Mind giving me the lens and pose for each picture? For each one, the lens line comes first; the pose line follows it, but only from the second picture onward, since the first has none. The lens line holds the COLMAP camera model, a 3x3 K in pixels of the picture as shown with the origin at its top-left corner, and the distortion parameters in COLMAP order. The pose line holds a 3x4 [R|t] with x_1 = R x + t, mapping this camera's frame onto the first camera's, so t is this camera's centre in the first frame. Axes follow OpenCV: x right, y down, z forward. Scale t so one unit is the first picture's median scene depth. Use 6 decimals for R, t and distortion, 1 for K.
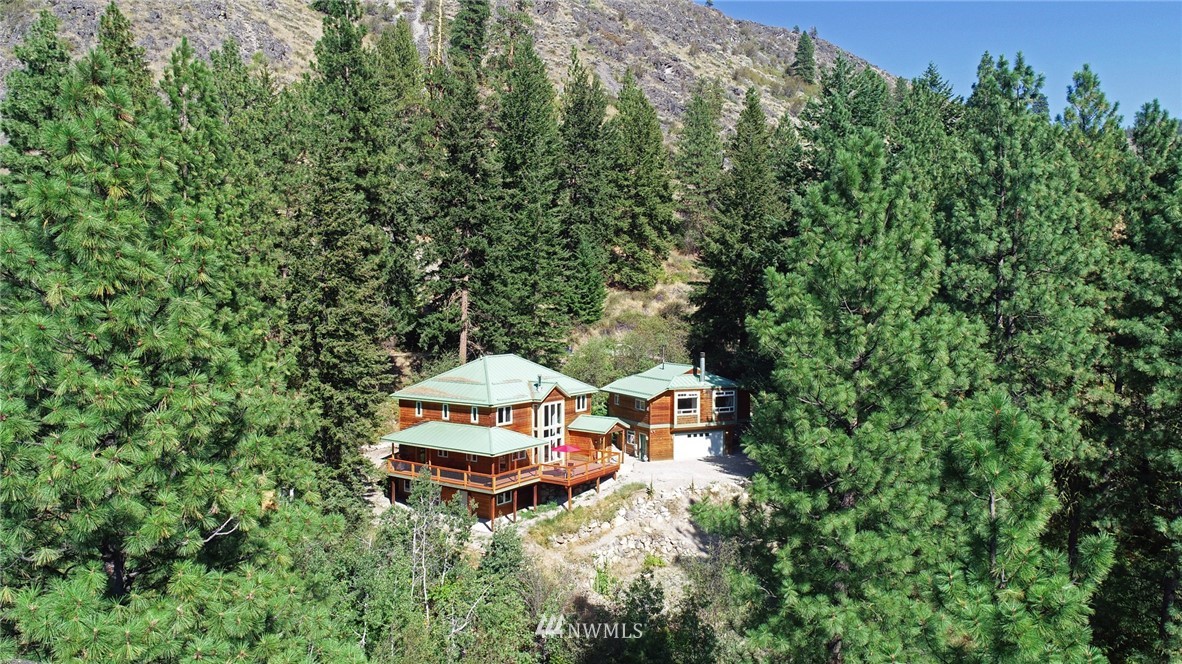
lens RADIAL K [[790.2, 0, 592.0], [0, 790.2, 329.3], [0, 0, 1]] dist [-0.001891, -0.001093]
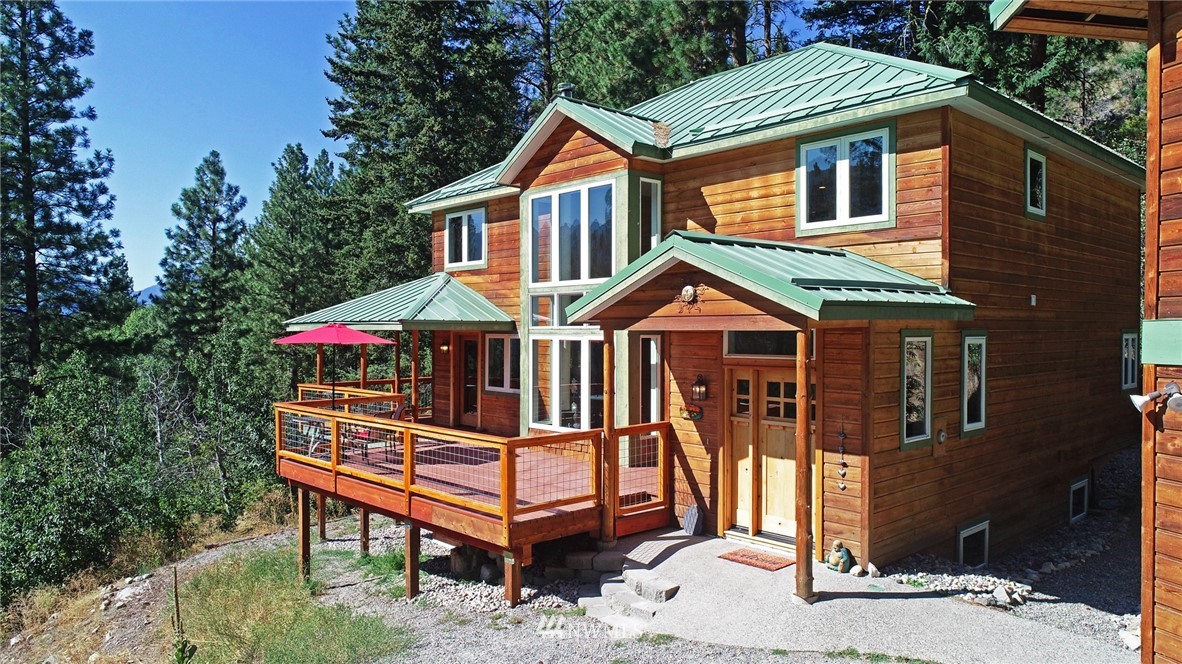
lens RADIAL K [[790.2, 0, 589.3], [0, 790.2, 335.3], [0, 0, 1]] dist [-0.001891, -0.001093]
pose [[-0.223959, 0.009067, -0.974556, 0.186306], [-0.010095, 0.999881, 0.011623, 0.135767], [0.974546, 0.012441, -0.223841, 1.061281]]
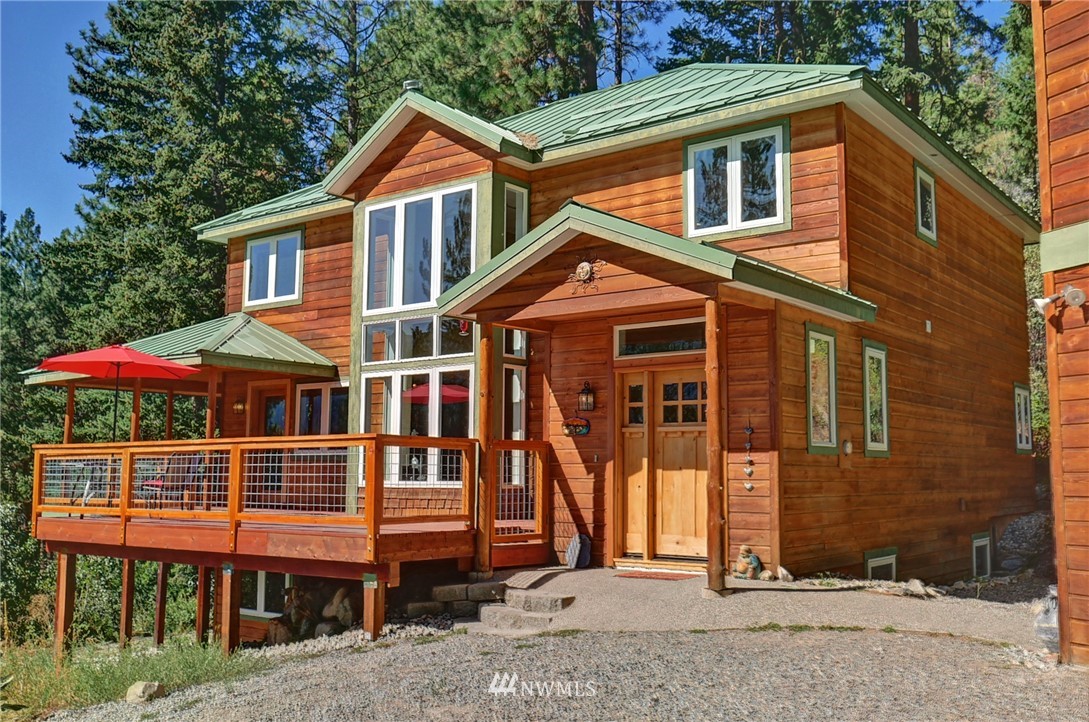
lens RADIAL K [[1027.4, 0, 554.6], [0, 1027.4, 362.0], [0, 0, 1]] dist [-0.020743, 0.000000]
pose [[-0.047021, -0.108579, -0.992975, 0.210180], [-0.014376, 0.994045, -0.108015, 0.164849], [0.998790, 0.009196, -0.048301, 1.049203]]
